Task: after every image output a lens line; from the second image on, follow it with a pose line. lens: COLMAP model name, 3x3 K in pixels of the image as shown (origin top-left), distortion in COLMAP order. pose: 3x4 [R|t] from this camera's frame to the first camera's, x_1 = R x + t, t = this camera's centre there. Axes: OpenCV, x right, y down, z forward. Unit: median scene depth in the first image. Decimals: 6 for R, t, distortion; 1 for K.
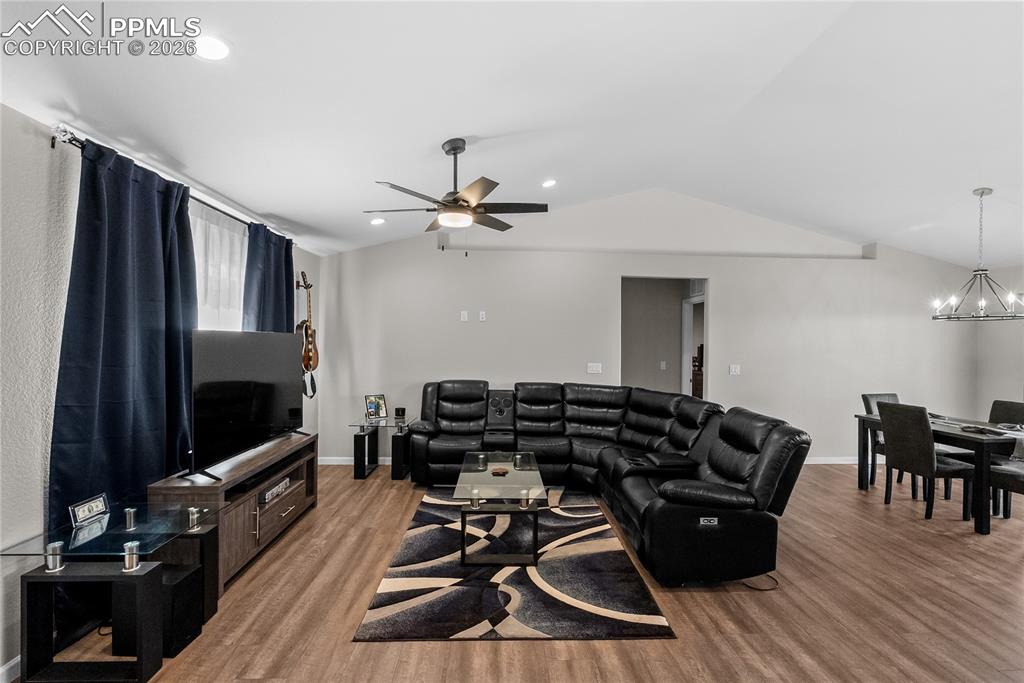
lens RADIAL K [[445.3, 0, 517.6], [0, 445.3, 345.4], [0, 0, 1]] dist [-0.020786, 0.008685]
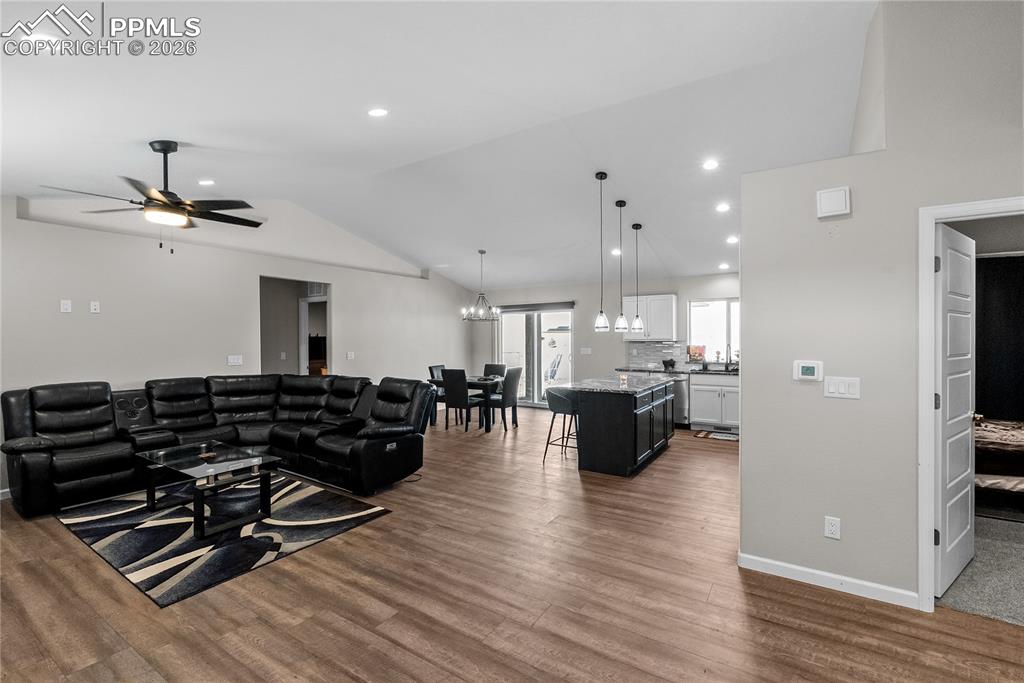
lens RADIAL K [[443.4, 0, 503.2], [0, 443.4, 339.5], [0, 0, 1]] dist [-0.003234, -0.000401]
pose [[0.596240, -0.019308, 0.802574, -0.569751], [0.016706, 0.999793, 0.011641, -0.000007], [-0.802633, 0.006467, 0.596439, -0.269102]]
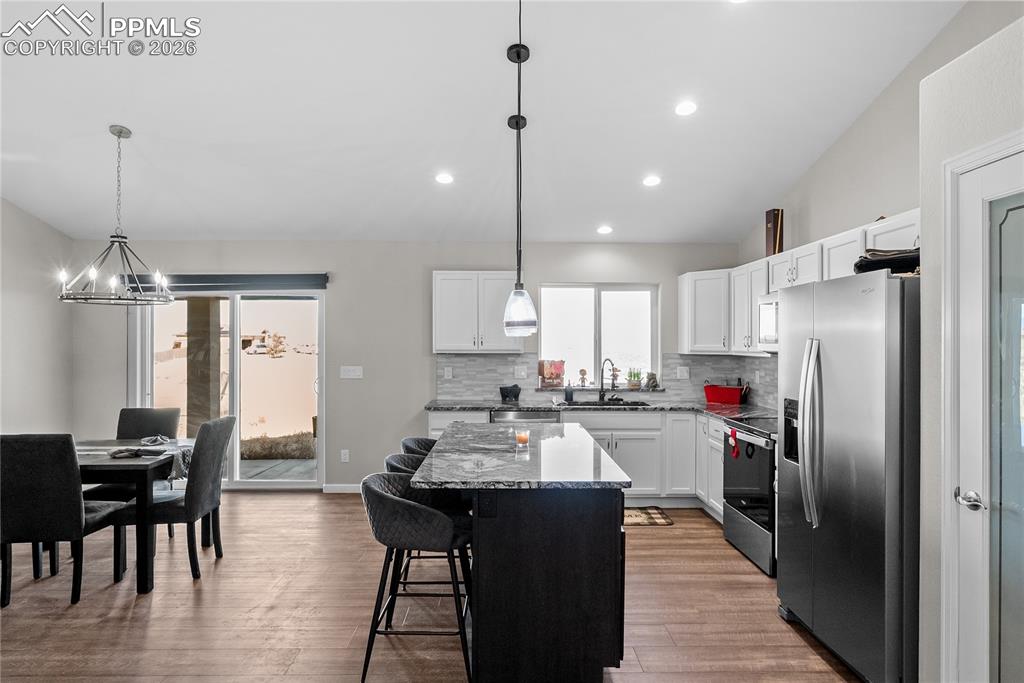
lens RADIAL K [[601.8, 0, 509.8], [0, 601.8, 342.0], [0, 0, 1]] dist [-0.000702, 0.000332]
pose [[0.037678, -0.009436, 0.999245, 0.089579], [0.004032, 0.999949, 0.009291, -0.000101], [-0.999282, 0.003679, 0.037714, 0.435623]]
